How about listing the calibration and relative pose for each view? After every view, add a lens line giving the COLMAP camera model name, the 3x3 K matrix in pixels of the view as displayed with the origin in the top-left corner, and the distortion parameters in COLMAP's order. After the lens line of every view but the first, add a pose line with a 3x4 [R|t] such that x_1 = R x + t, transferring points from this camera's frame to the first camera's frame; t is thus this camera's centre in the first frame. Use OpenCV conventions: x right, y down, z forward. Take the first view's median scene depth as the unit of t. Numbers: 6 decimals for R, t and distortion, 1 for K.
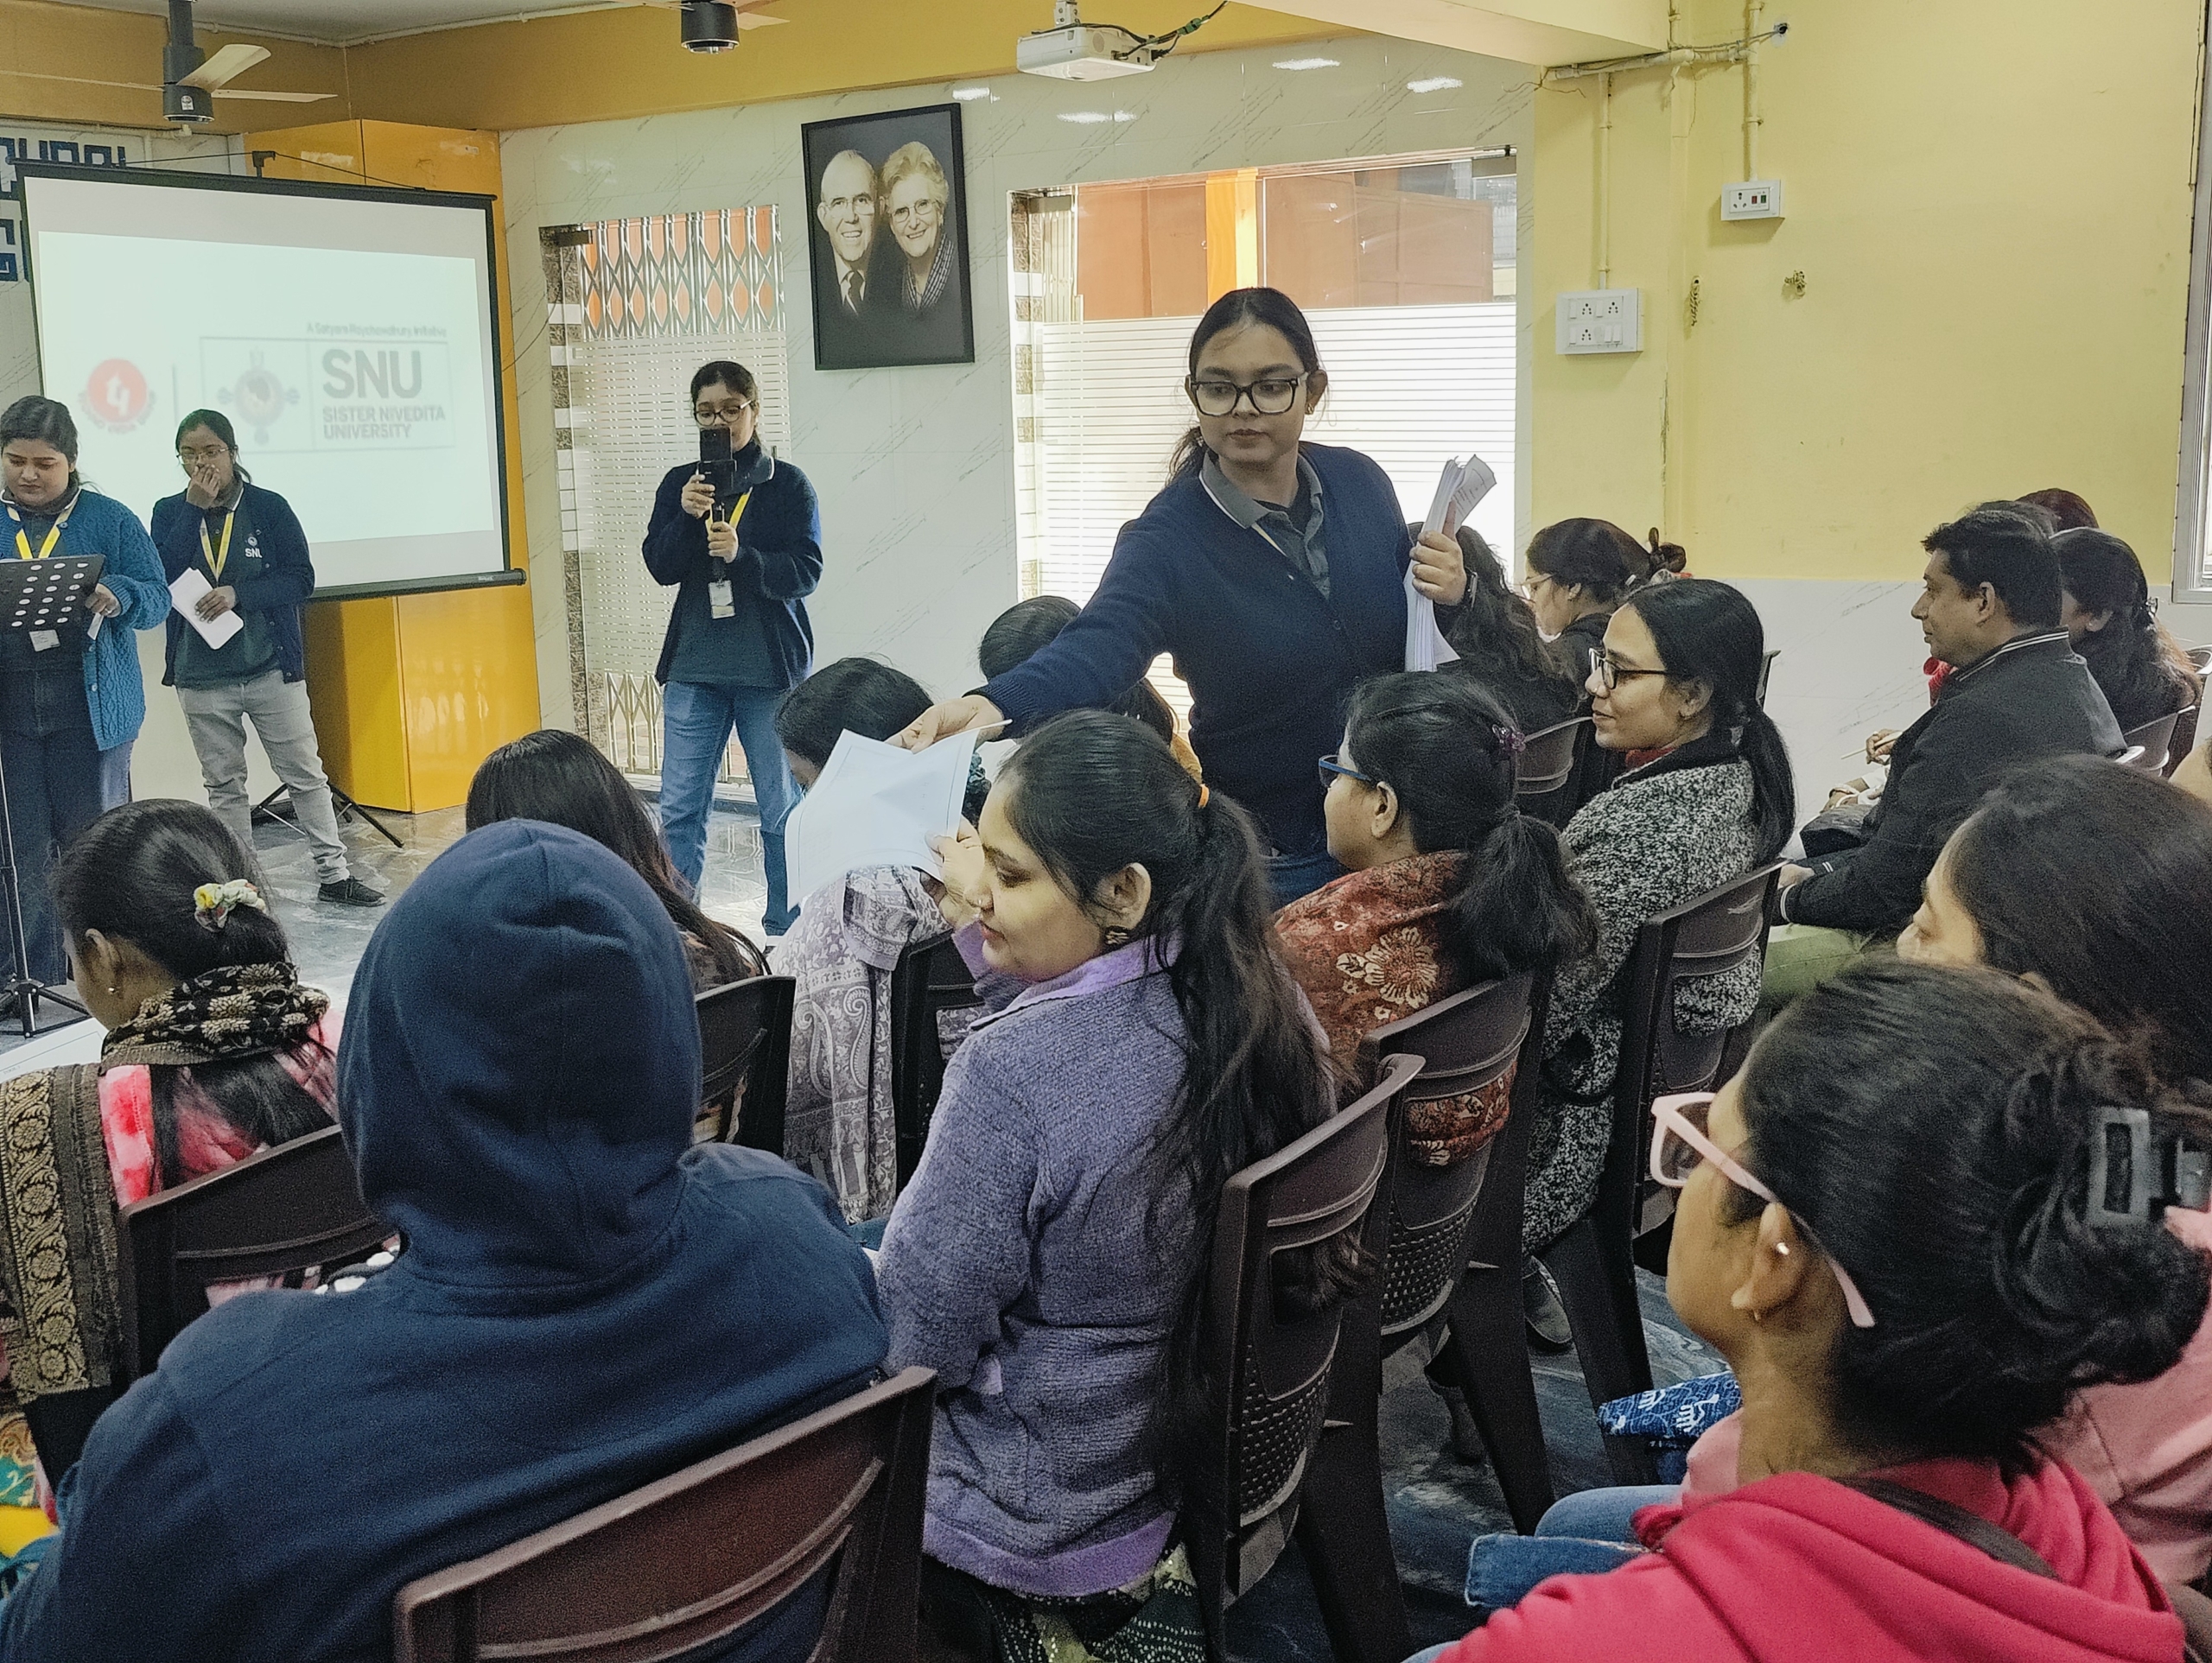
lens RADIAL K [[2316.5, 0, 1081.7], [0, 2316.5, 824.8], [0, 0, 1]] dist [0.027465, 0.000000]
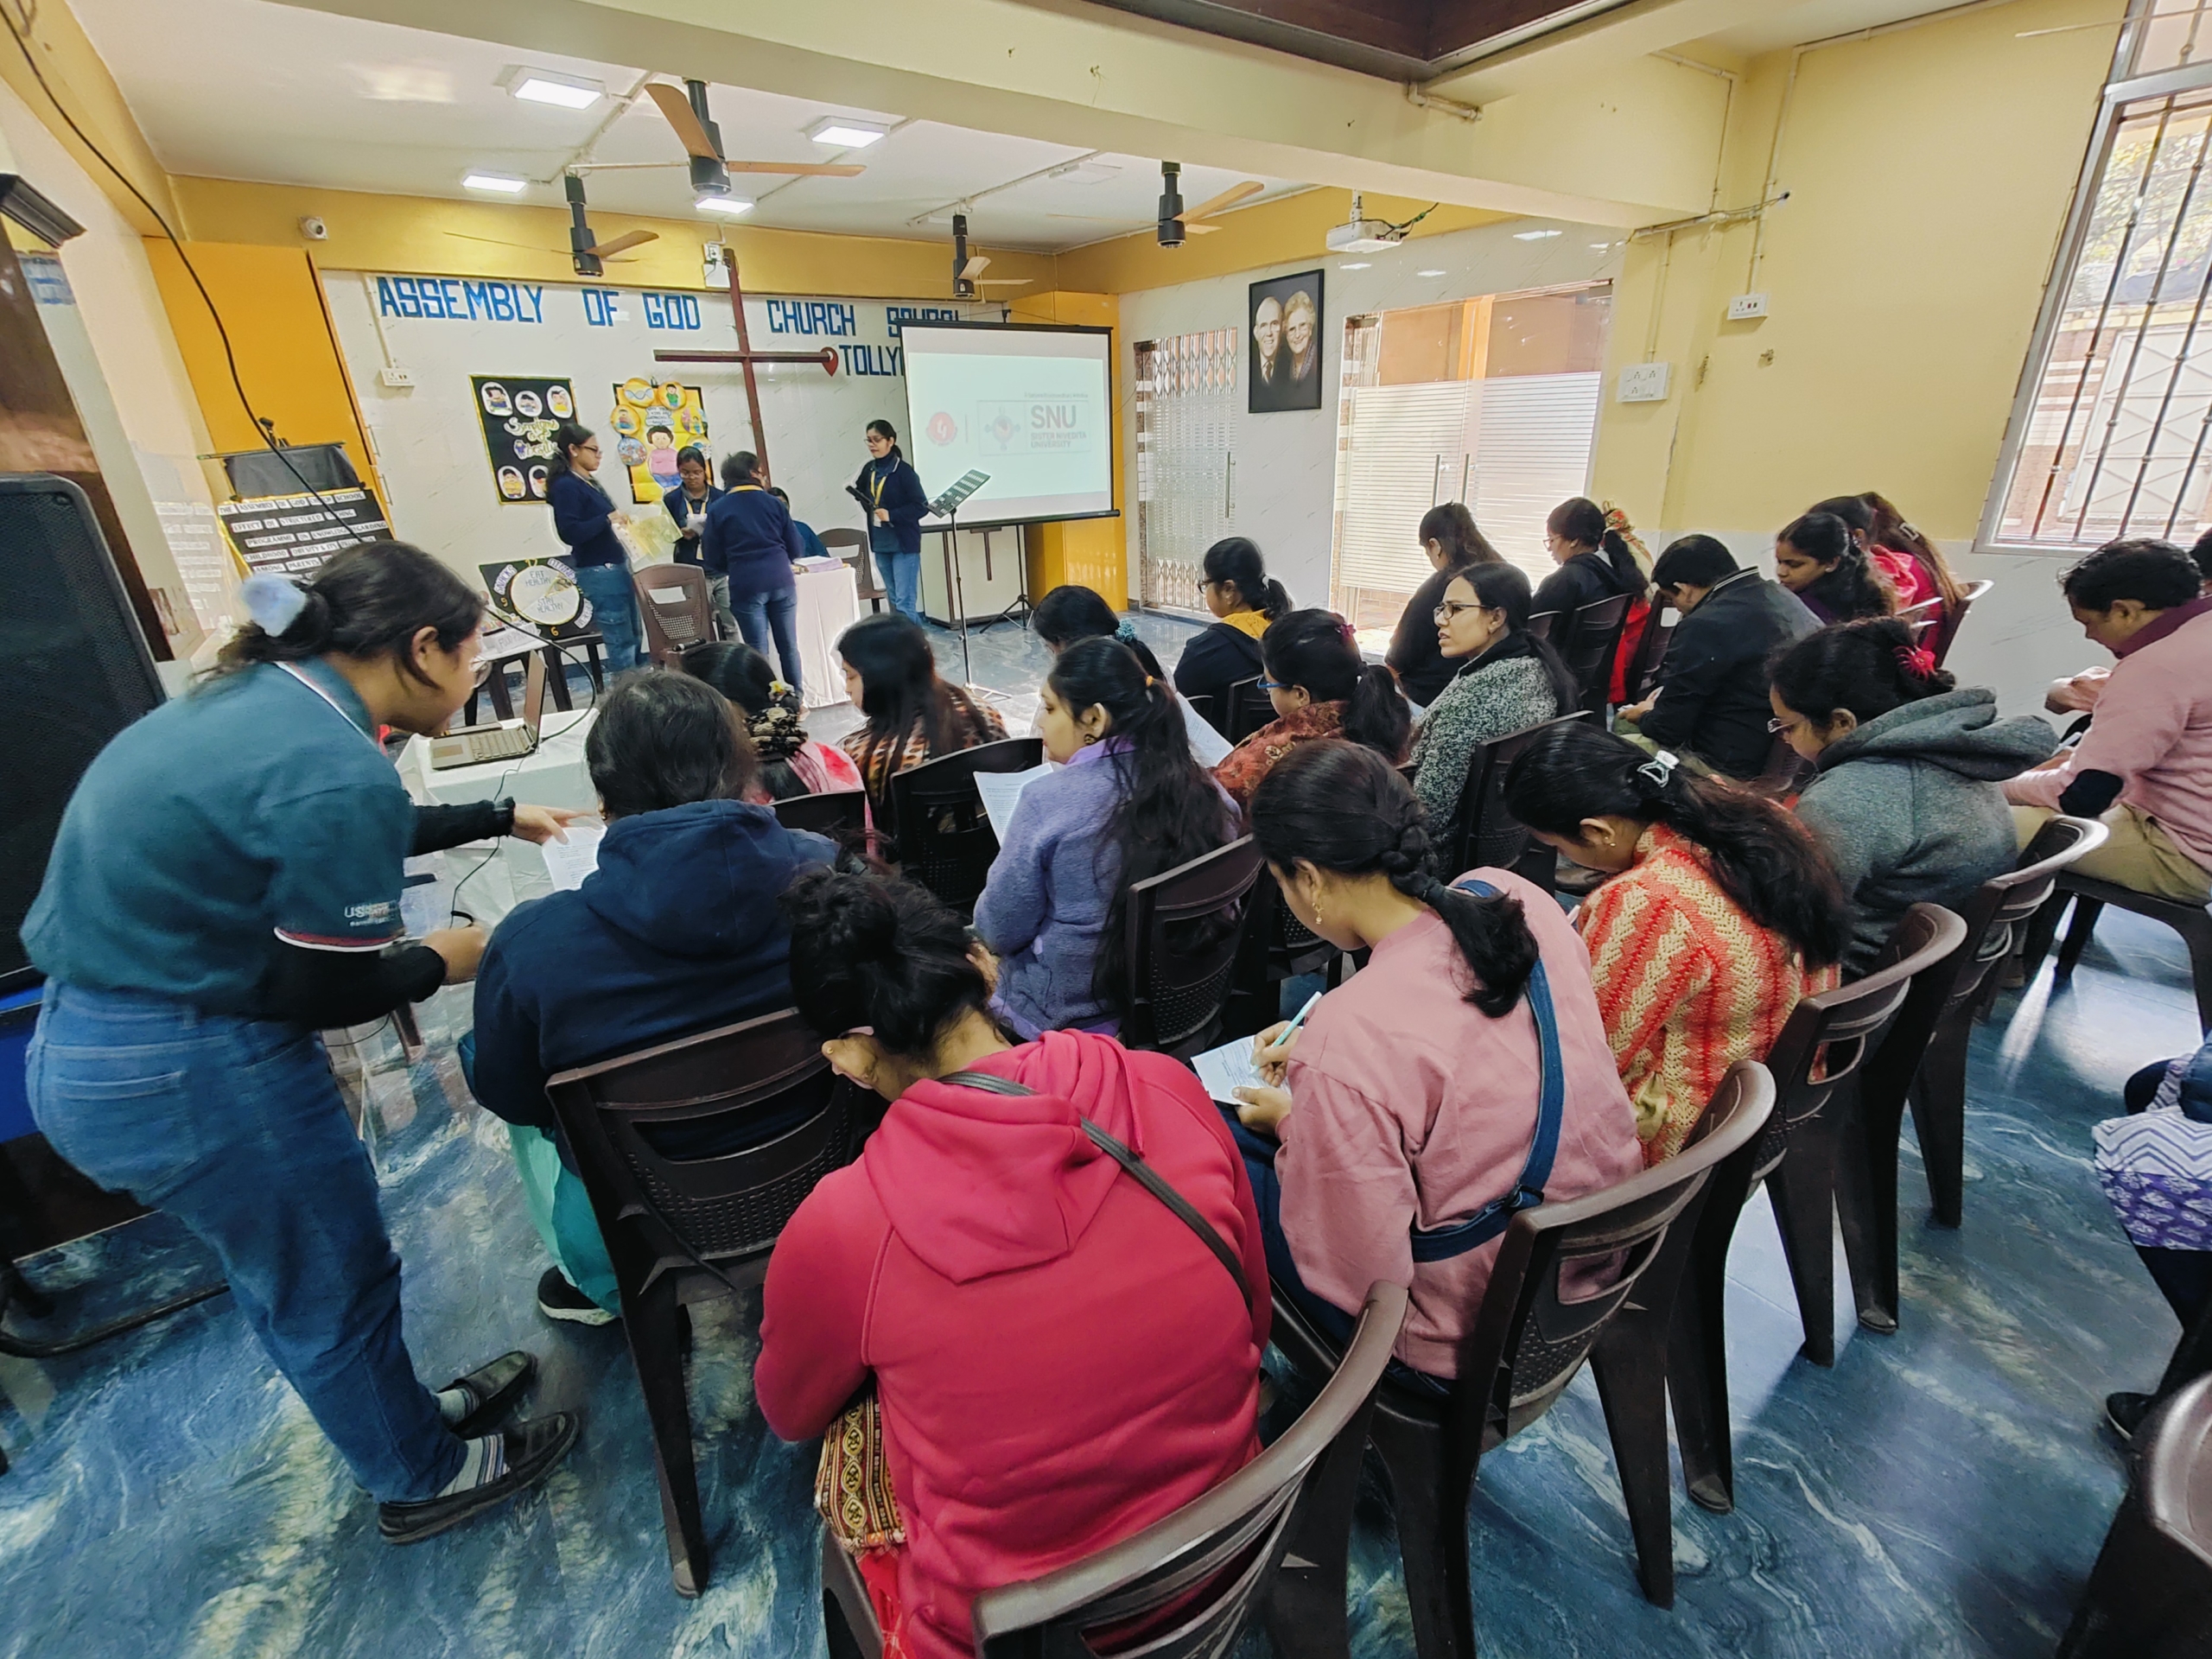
lens RADIAL K [[982.0, 0, 1117.2], [0, 982.0, 841.0], [0, 0, 1]] dist [0.007908, 0.002401]
pose [[0.951156, 0.116714, -0.285798, 0.074961], [-0.051410, 0.972735, 0.226150, -0.015445], [0.304401, -0.200411, 0.931223, 0.060720]]
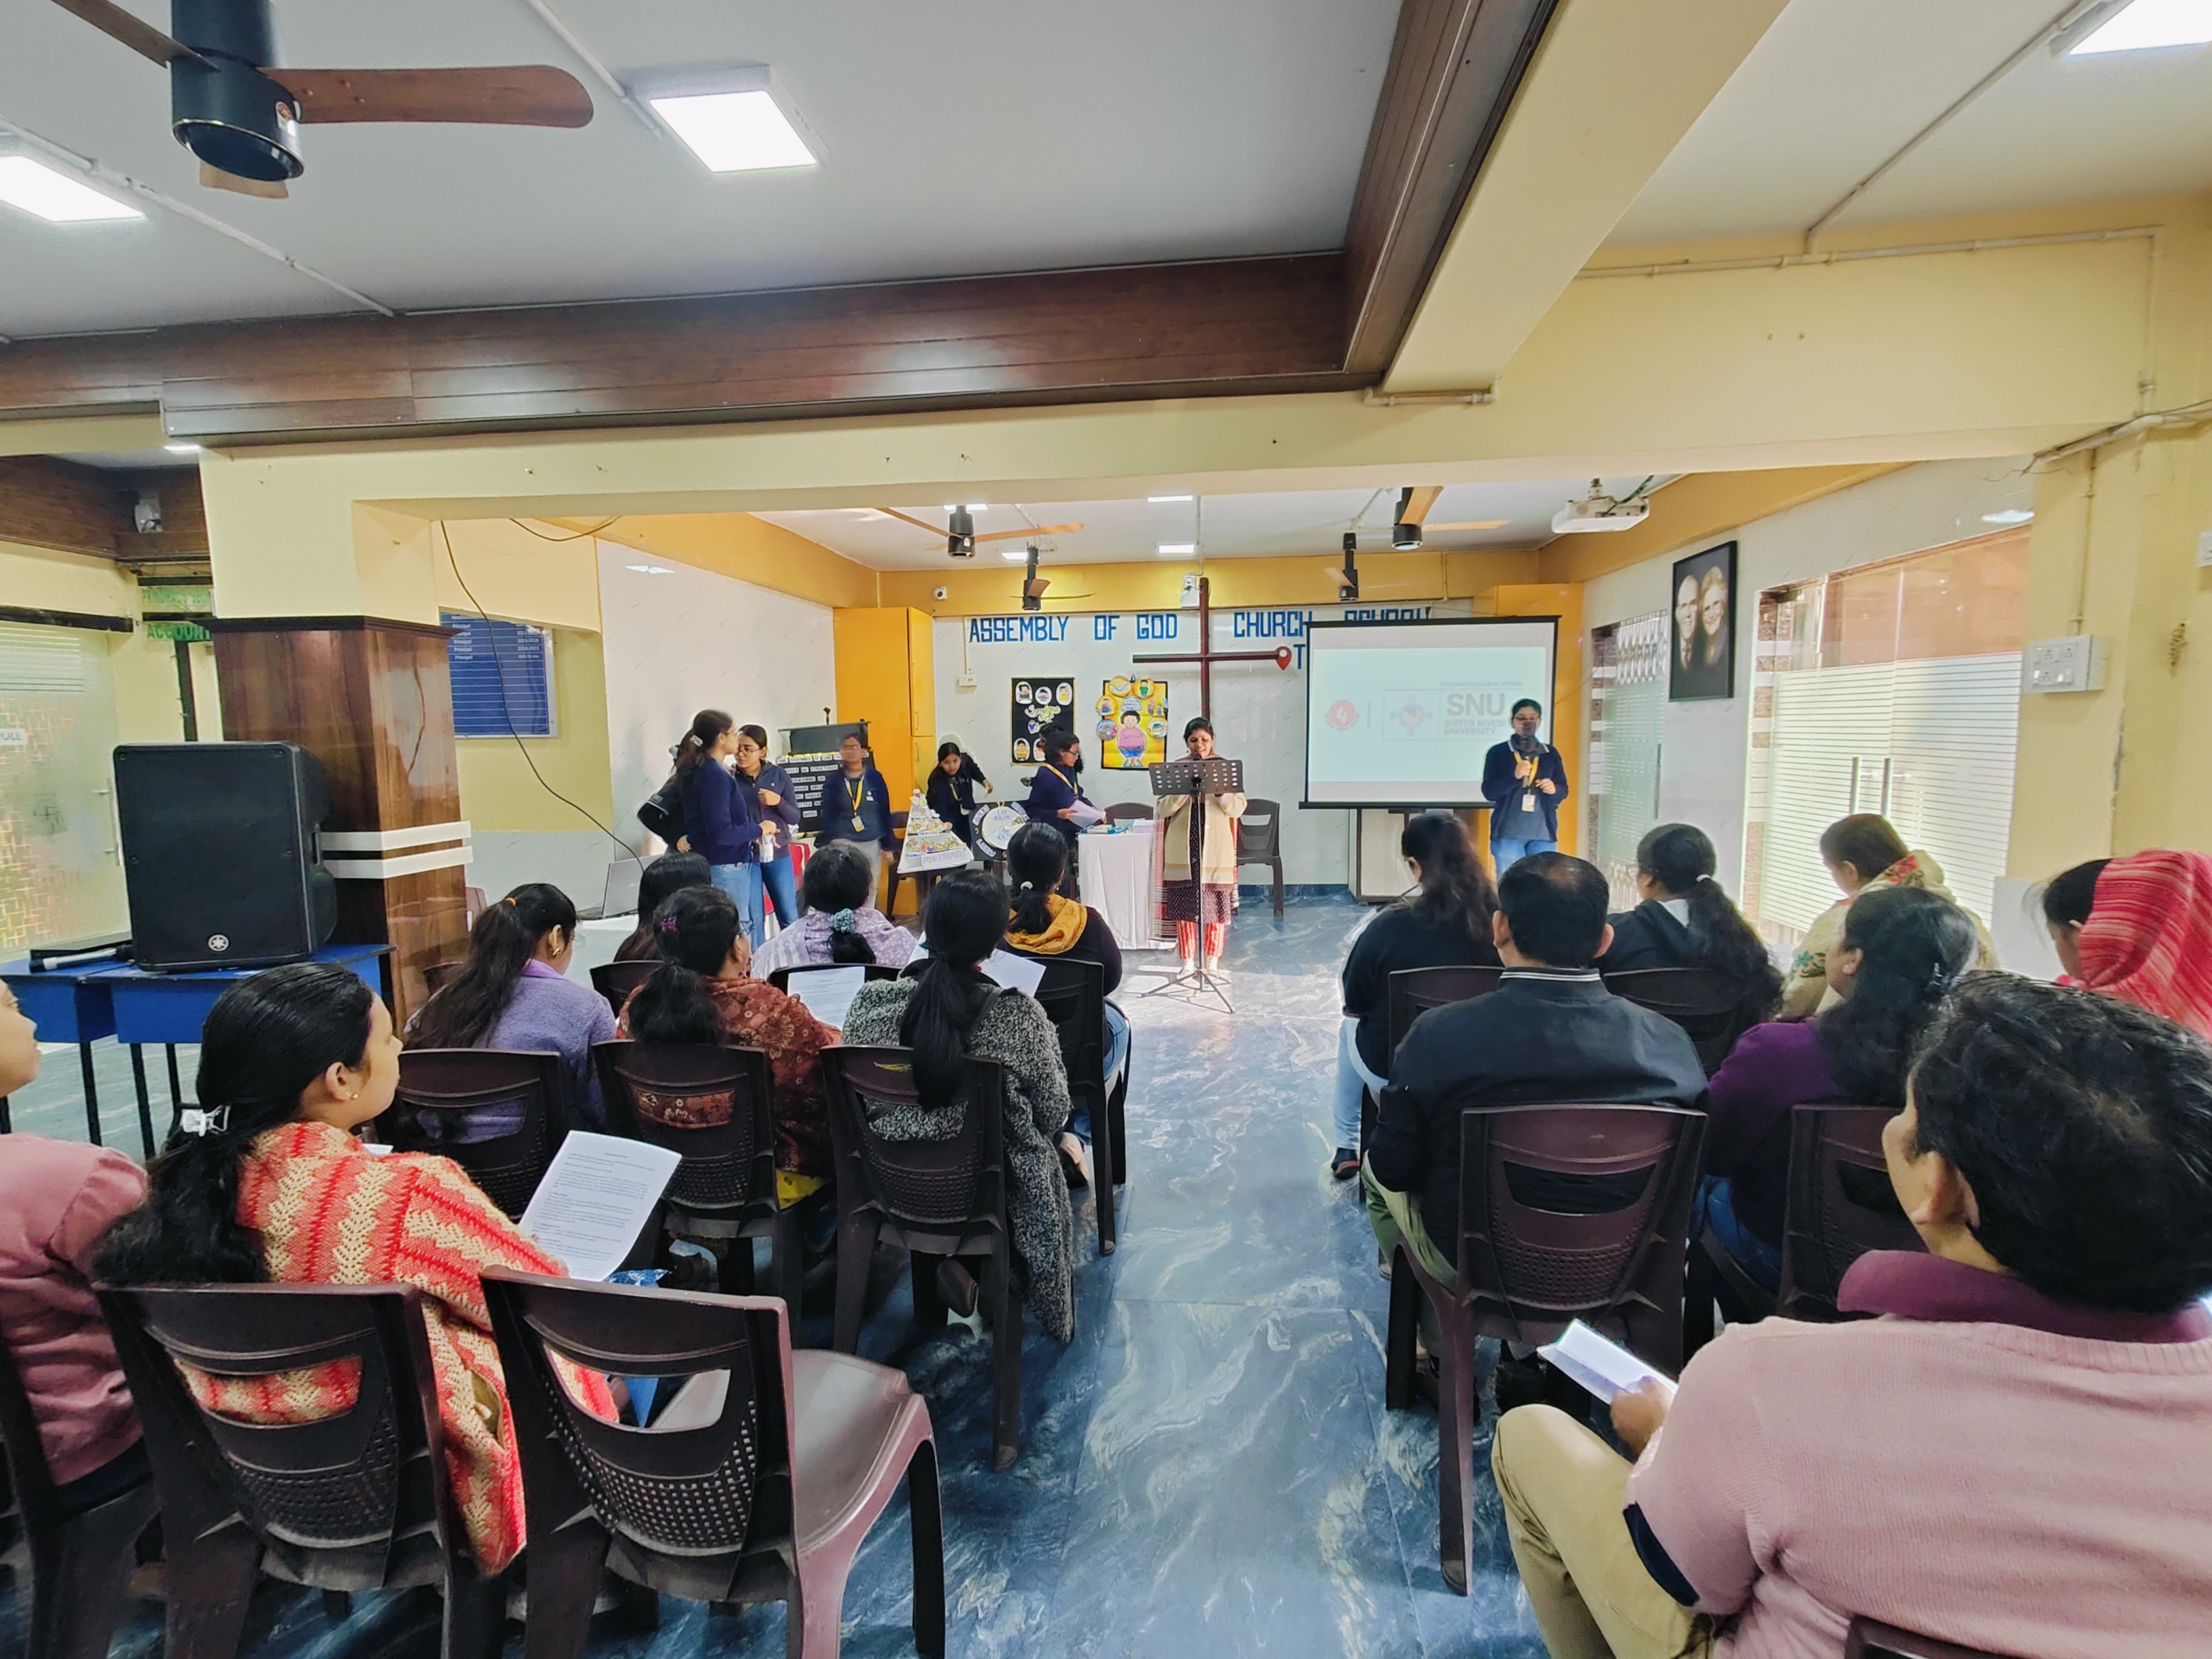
lens RADIAL K [[982.0, 0, 1100.5], [0, 982.0, 829.5], [0, 0, 1]] dist [0.007908, 0.002401]
pose [[0.477480, 0.111544, -0.871534, 0.351190], [-0.158280, 0.986602, 0.039555, -0.065487], [0.864269, 0.119060, 0.488738, 0.291440]]
